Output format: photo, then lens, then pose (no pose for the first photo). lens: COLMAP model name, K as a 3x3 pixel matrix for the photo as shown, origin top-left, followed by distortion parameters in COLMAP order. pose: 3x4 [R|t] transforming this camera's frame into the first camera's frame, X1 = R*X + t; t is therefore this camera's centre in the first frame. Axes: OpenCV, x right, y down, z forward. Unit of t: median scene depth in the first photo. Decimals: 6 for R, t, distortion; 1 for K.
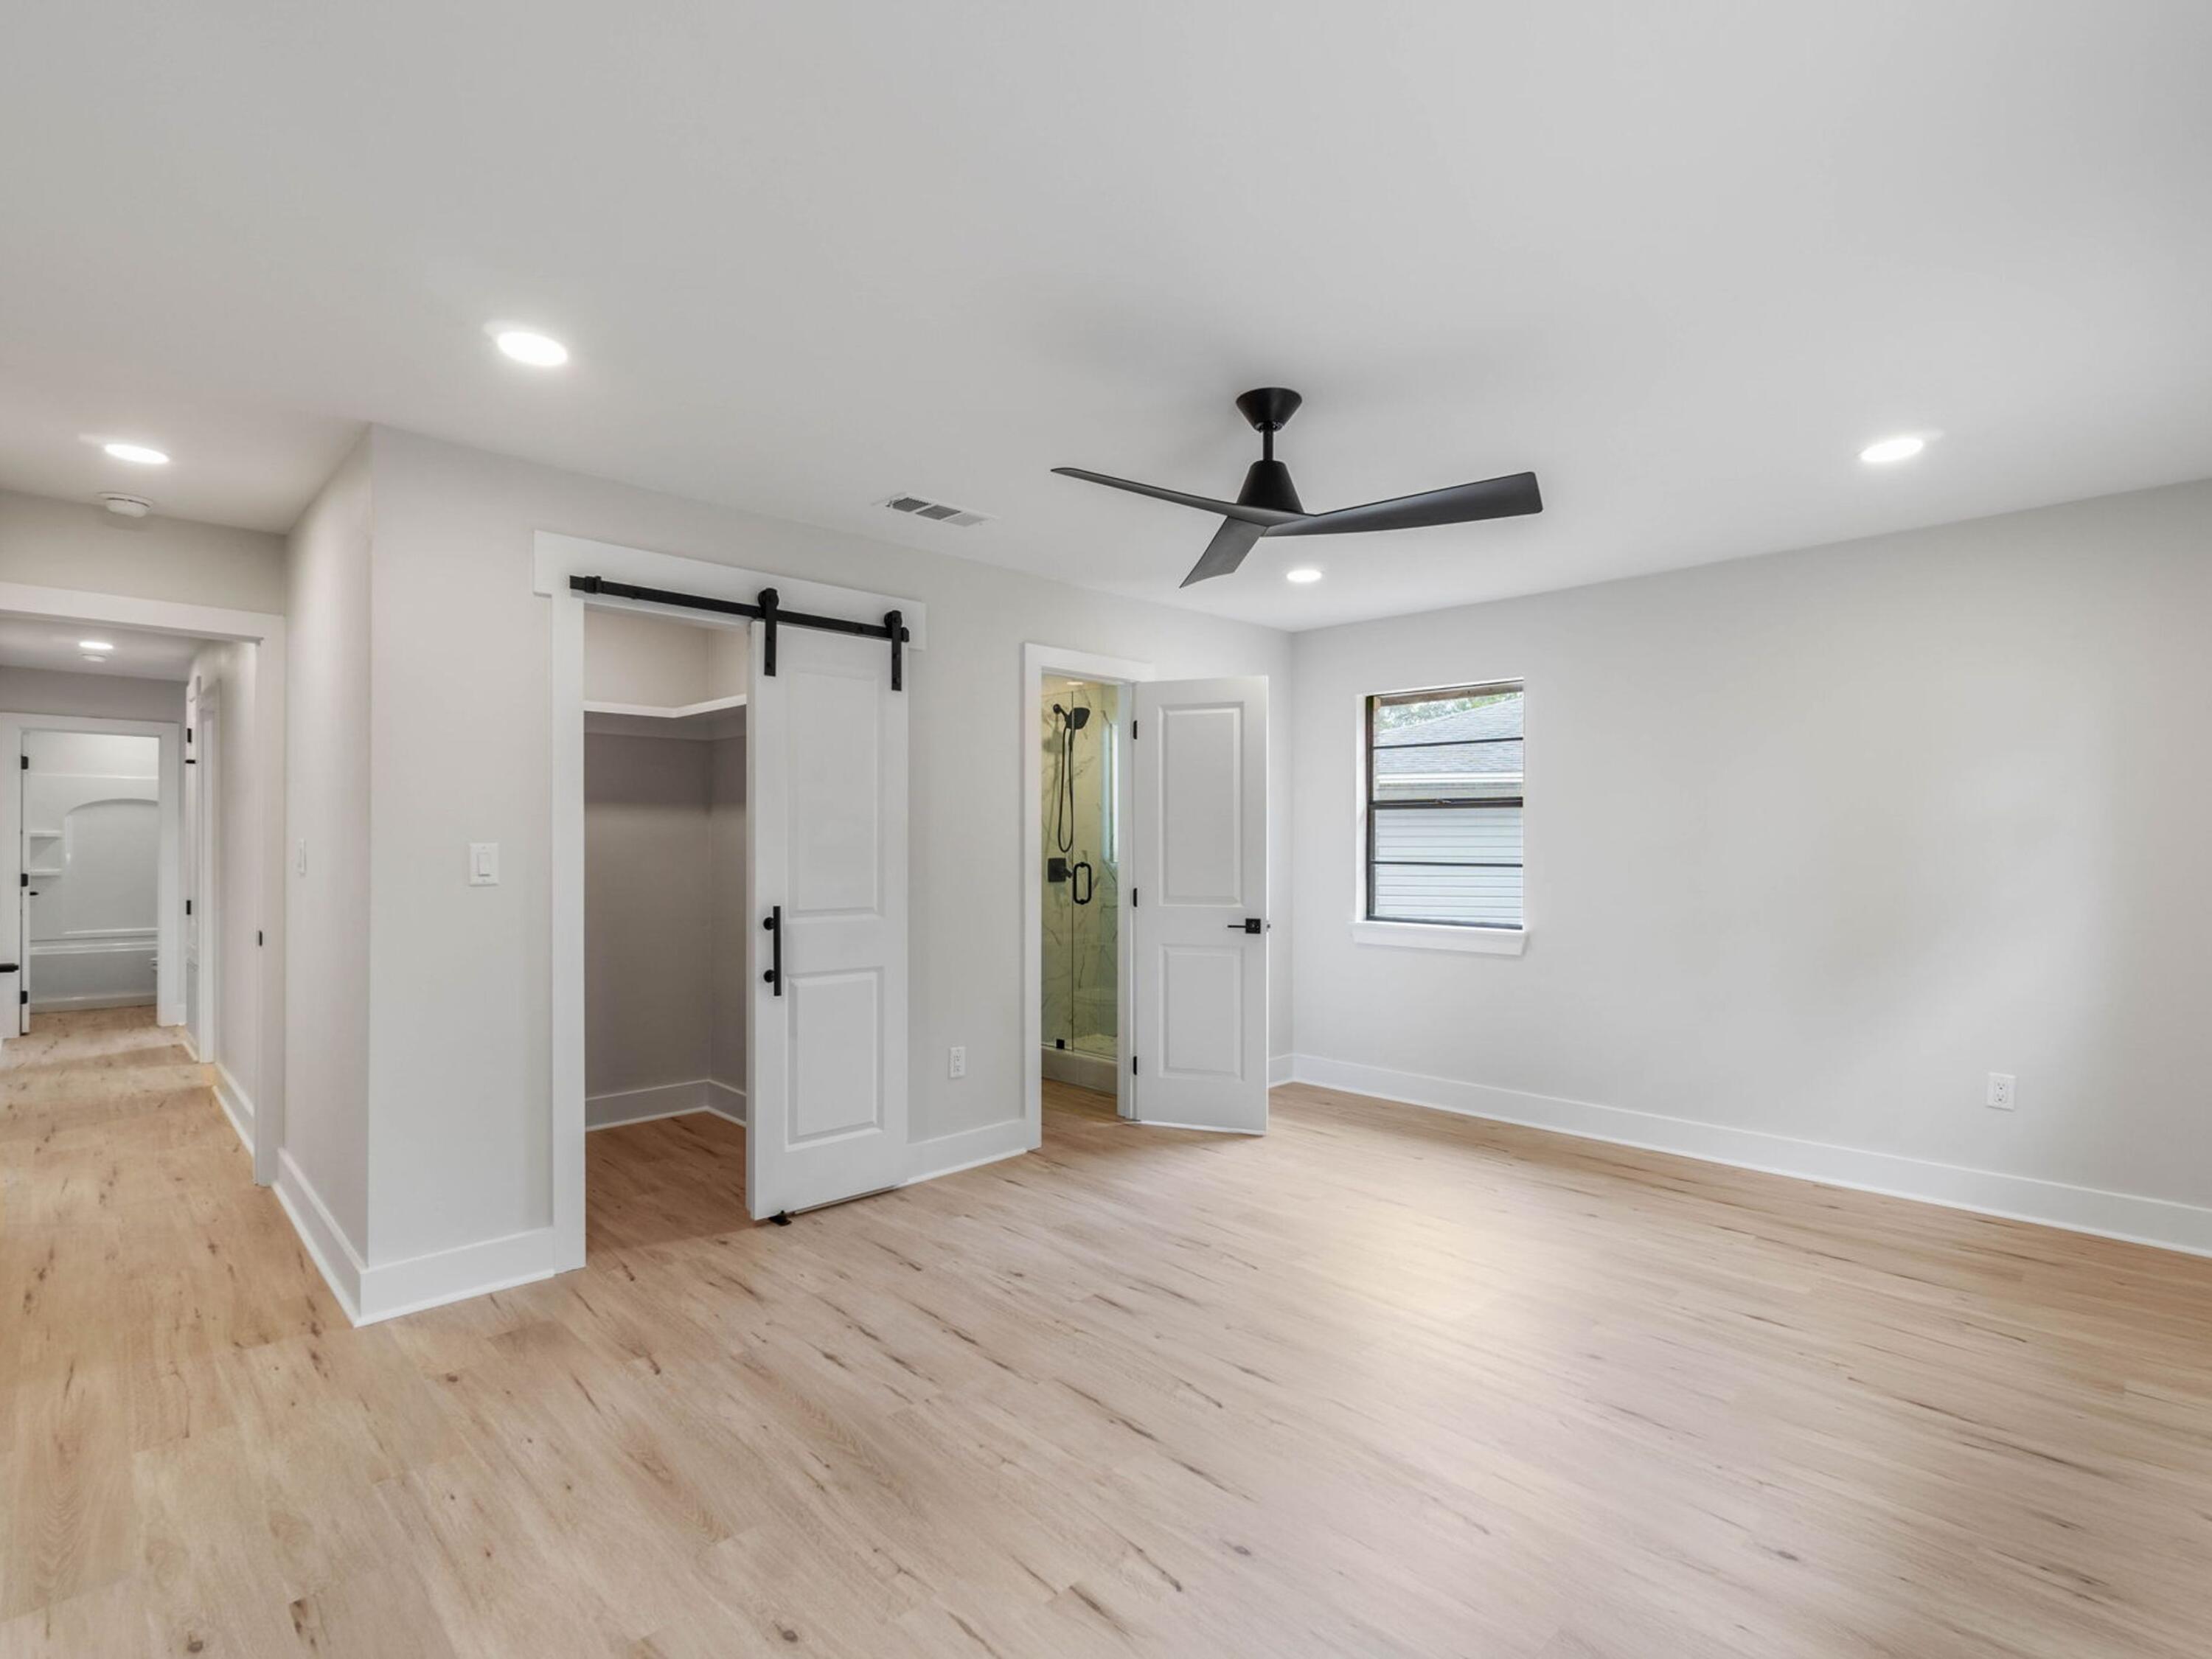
lens RADIAL K [[1083.4, 0, 1099.4], [0, 1083.4, 839.8], [0, 0, 1]] dist [-0.005650, 0.000967]
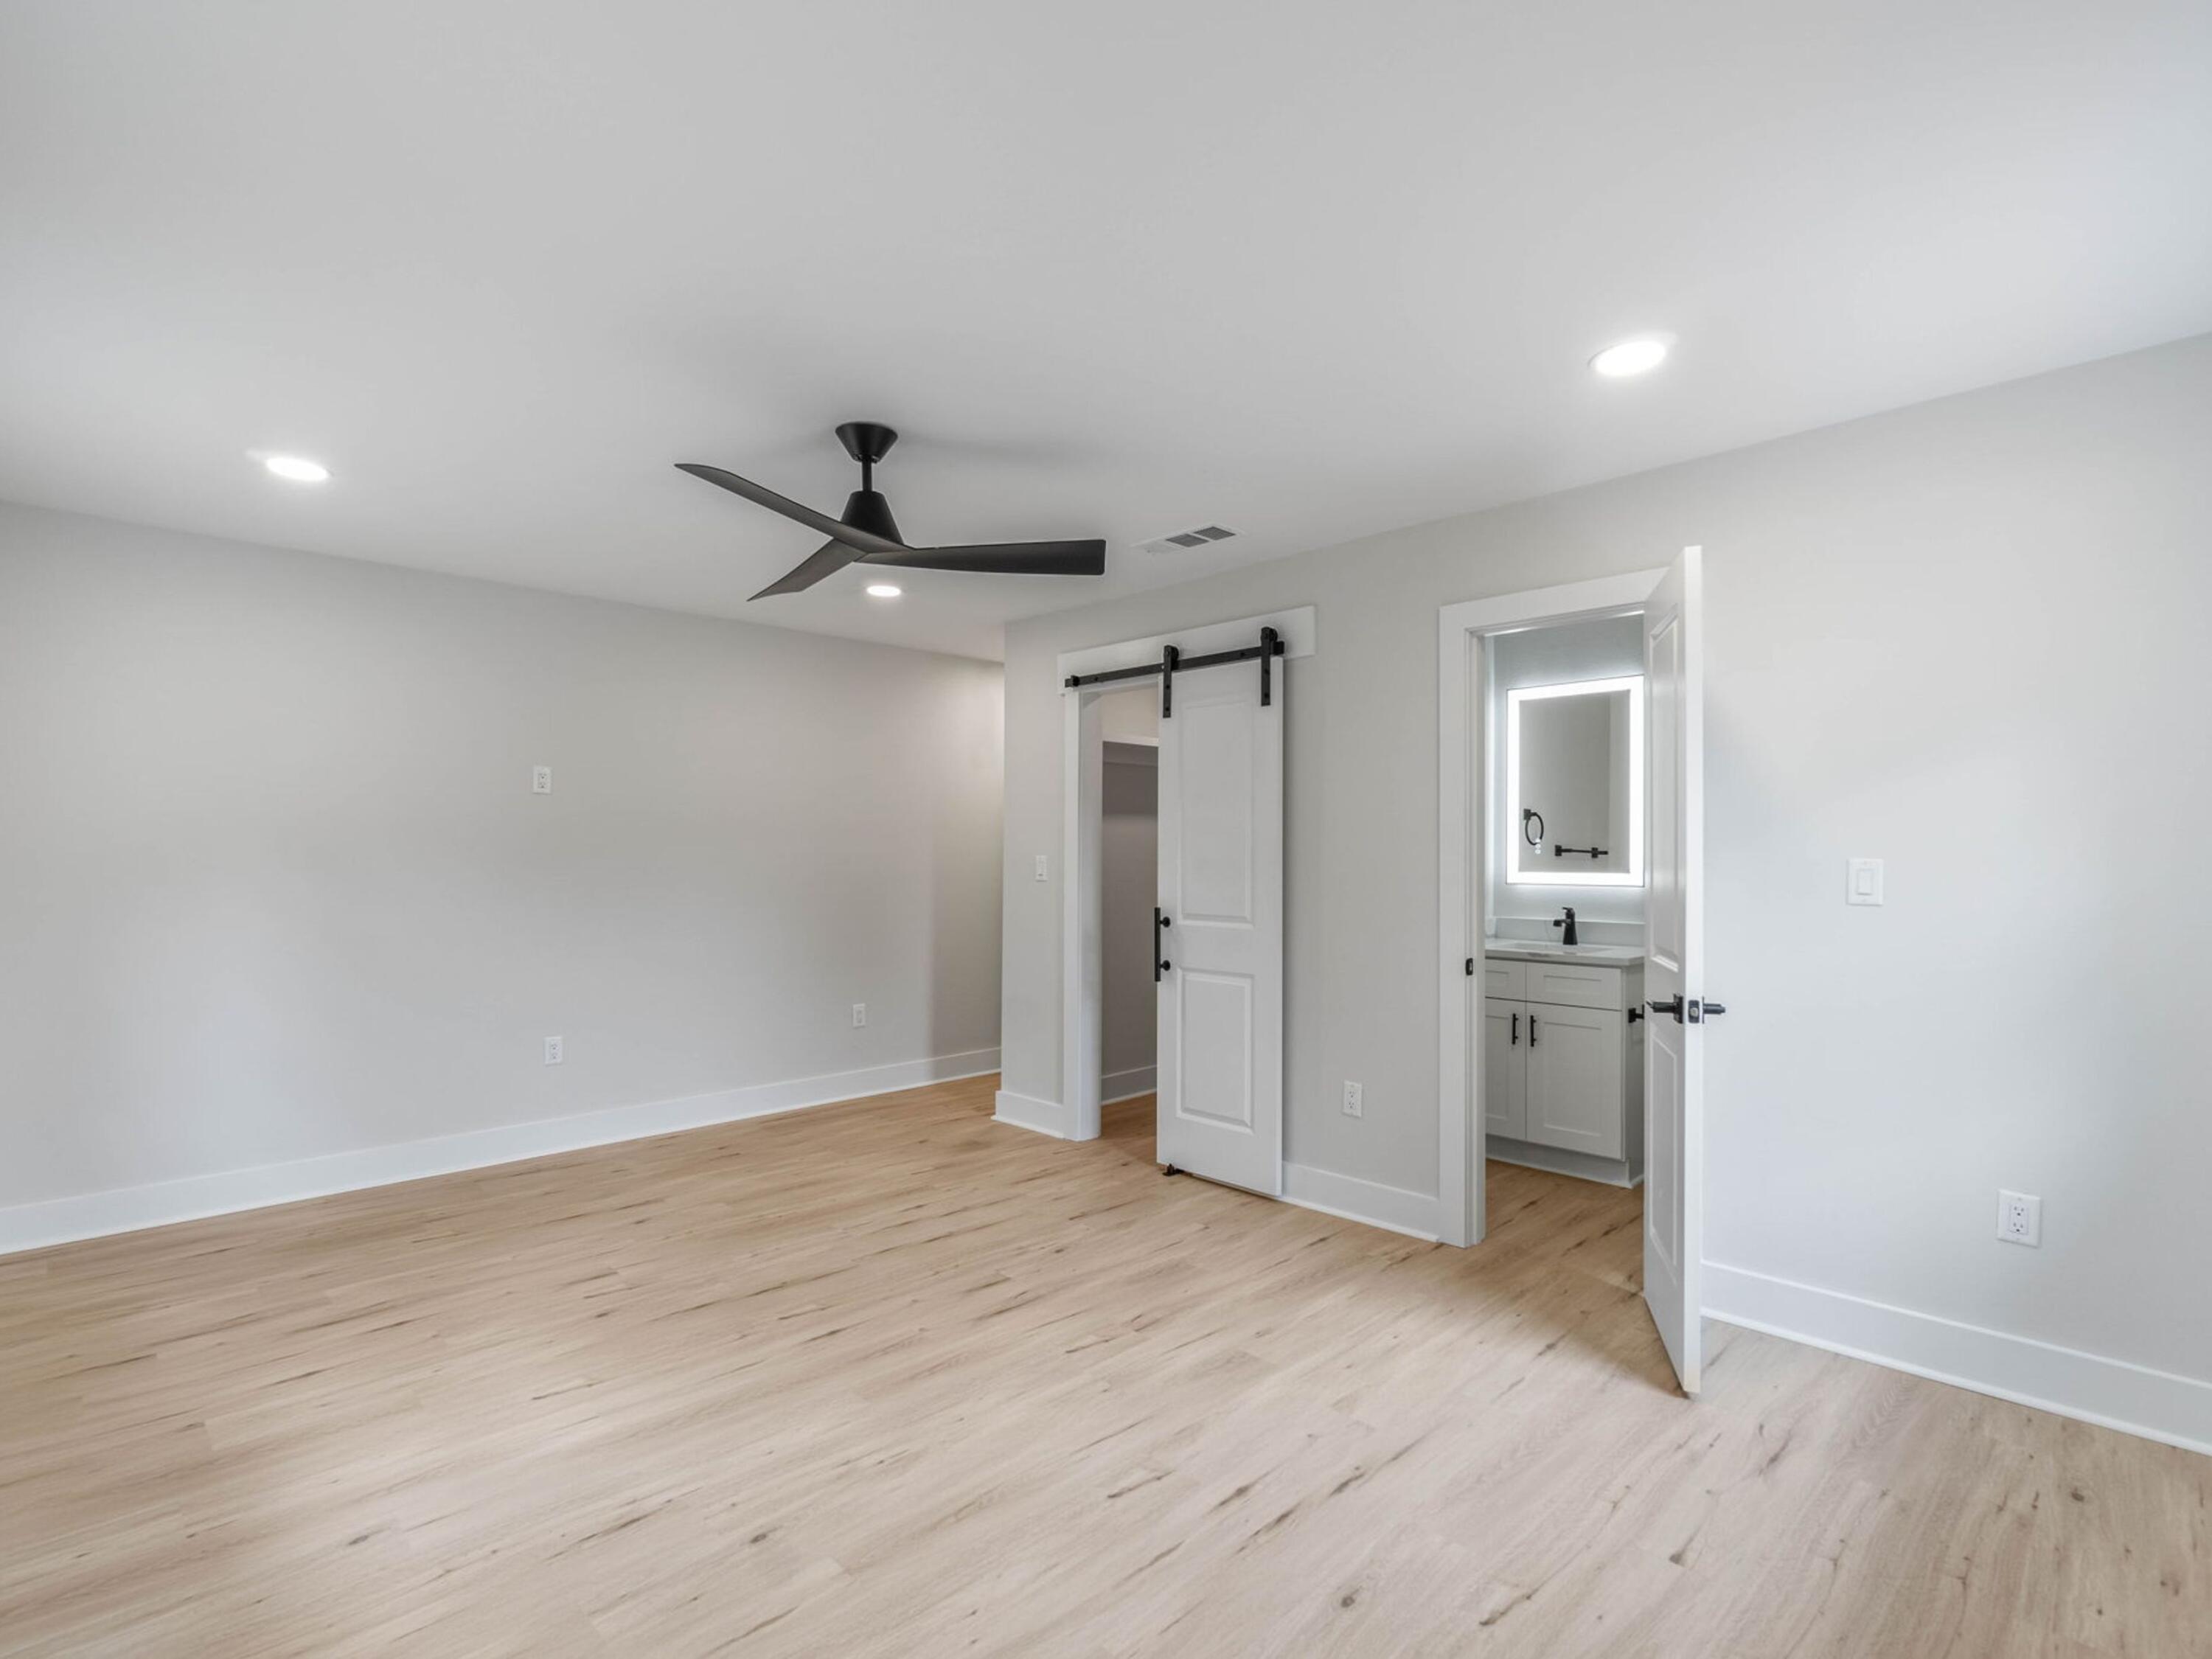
lens RADIAL K [[1065.8, 0, 1085.8], [0, 1065.8, 844.9], [0, 0, 1]] dist [-0.012818, 0.000031]
pose [[0.003119, -0.010783, -0.999937, 0.930679], [-0.000935, 0.999941, -0.010785, 0.003981], [0.999995, 0.000968, 0.003109, 0.950951]]
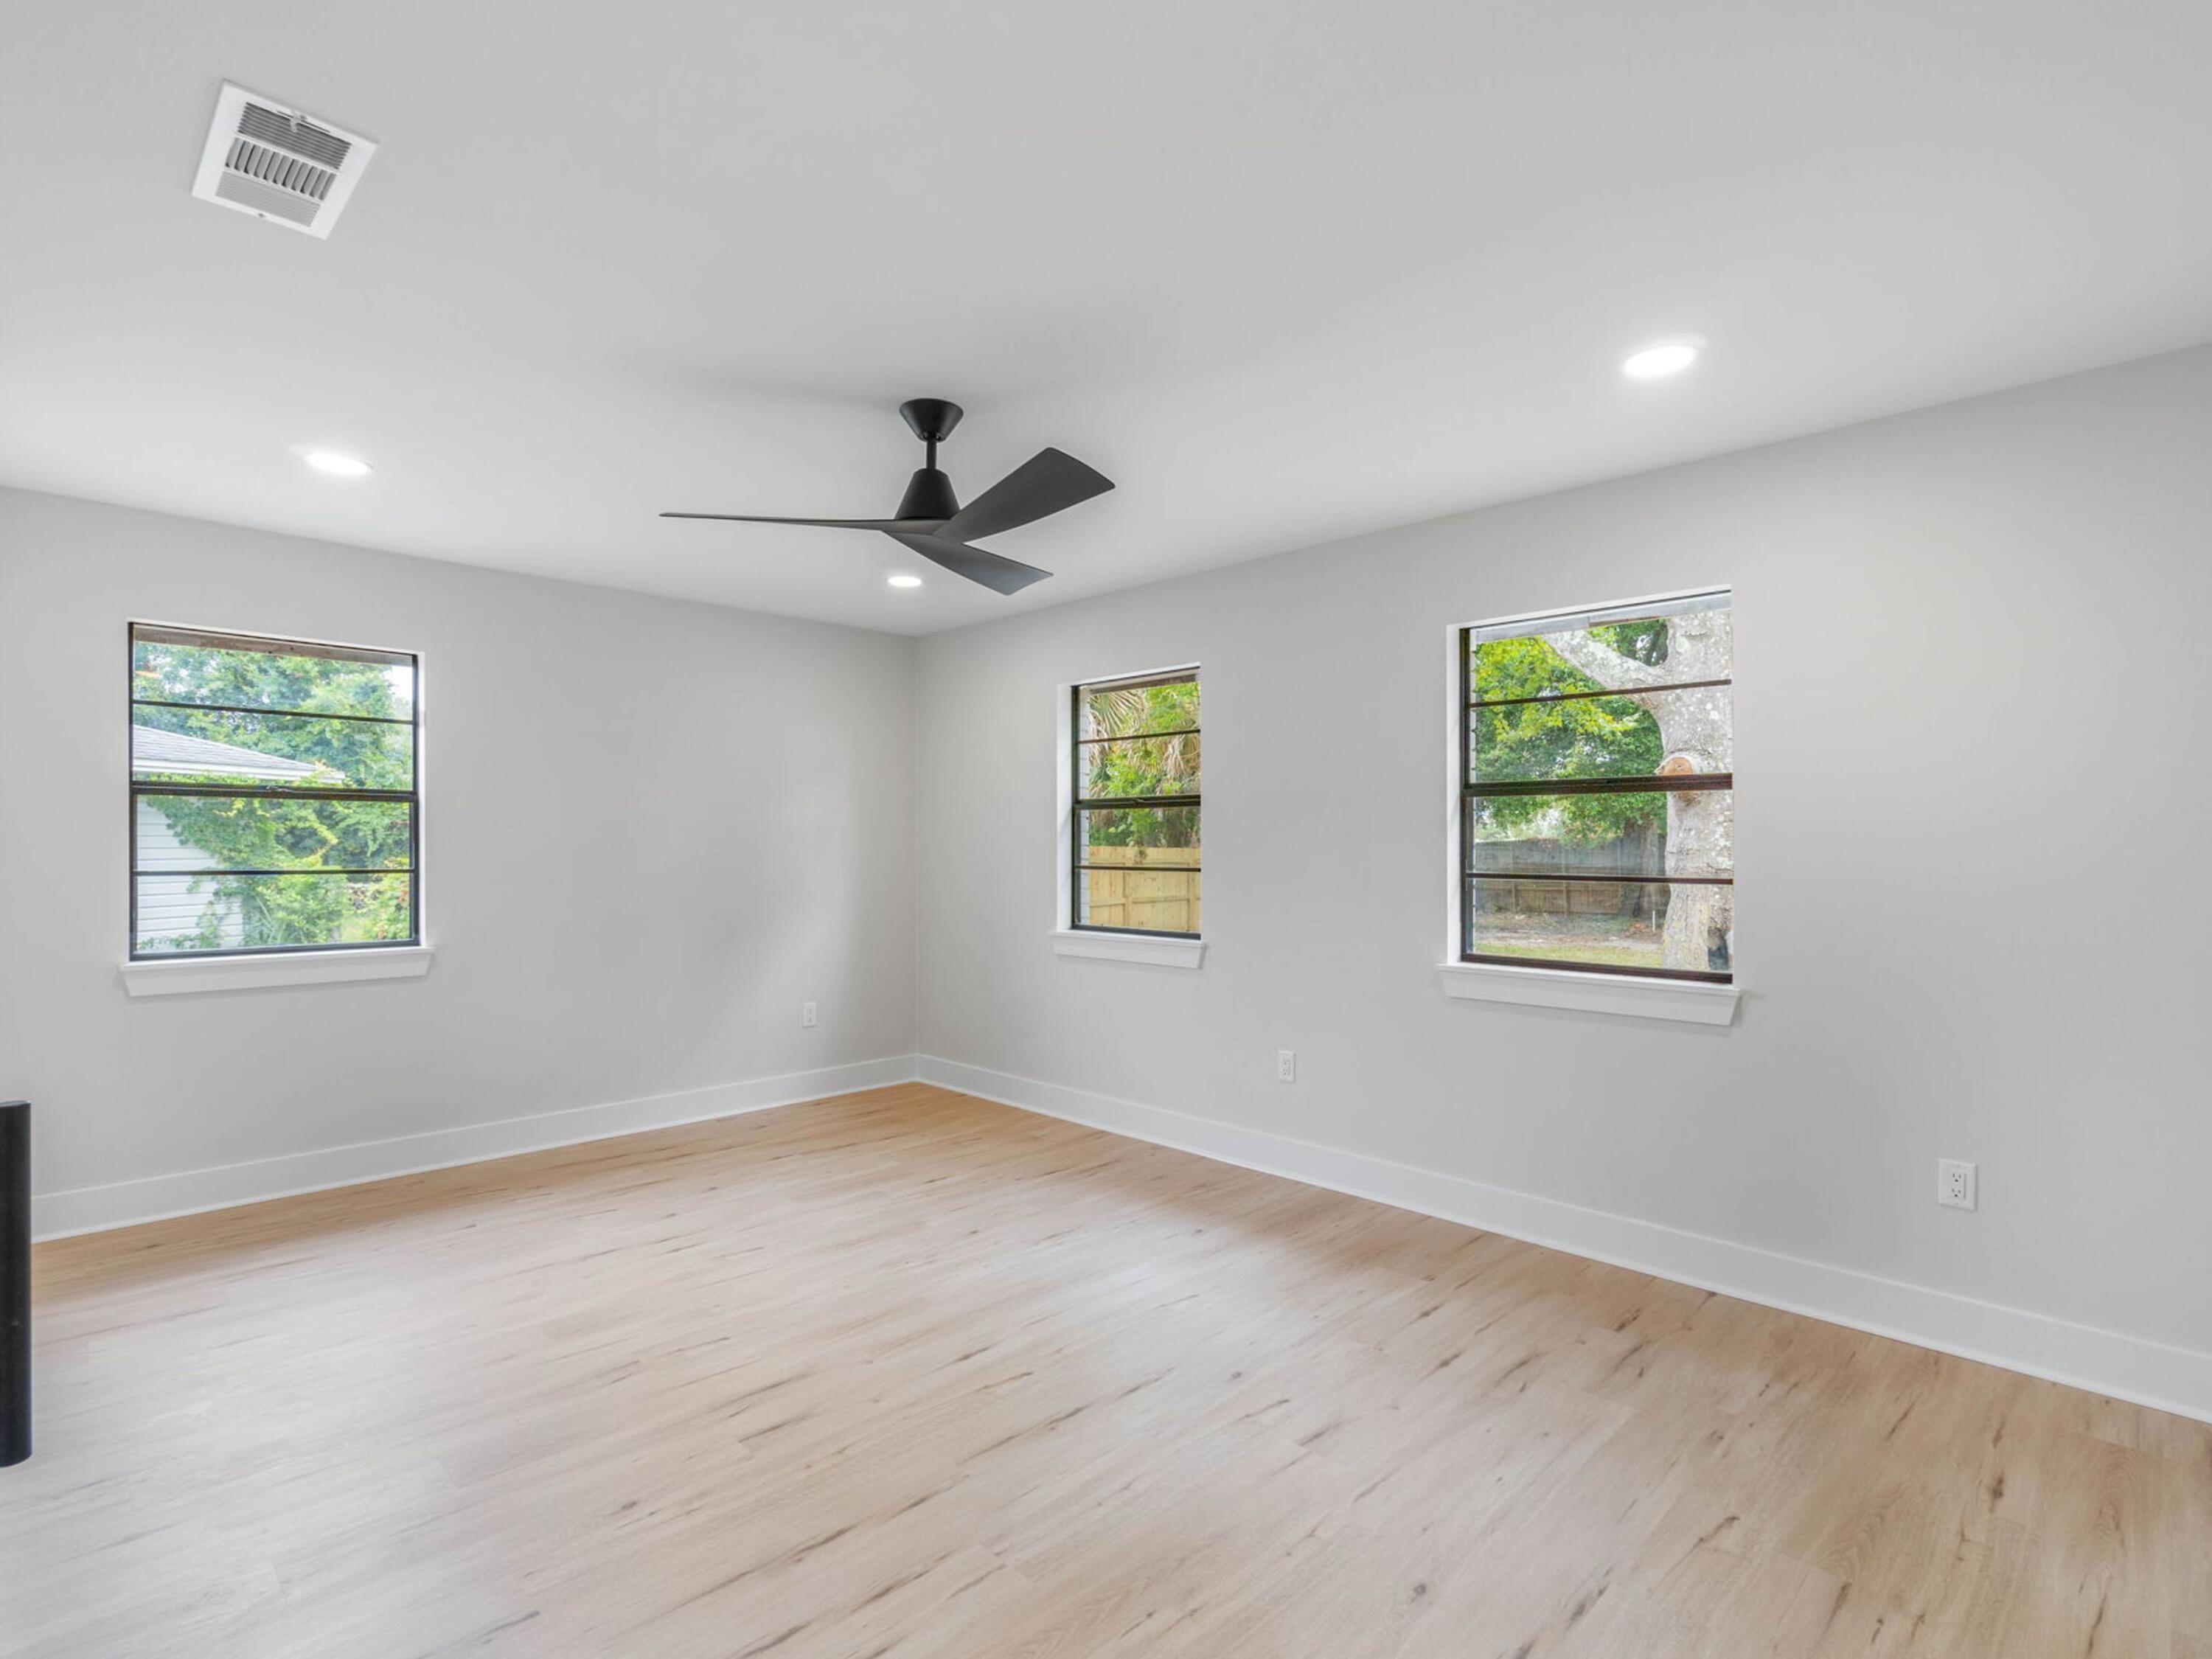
lens RADIAL K [[1083.4, 0, 1099.4], [0, 1083.4, 839.8], [0, 0, 1]] dist [-0.005650, 0.000967]
pose [[-0.020234, 0.004637, 0.999785, -0.684221], [-0.004706, 0.999978, -0.004733, 0.000494], [-0.999784, -0.004801, -0.020212, 0.679113]]
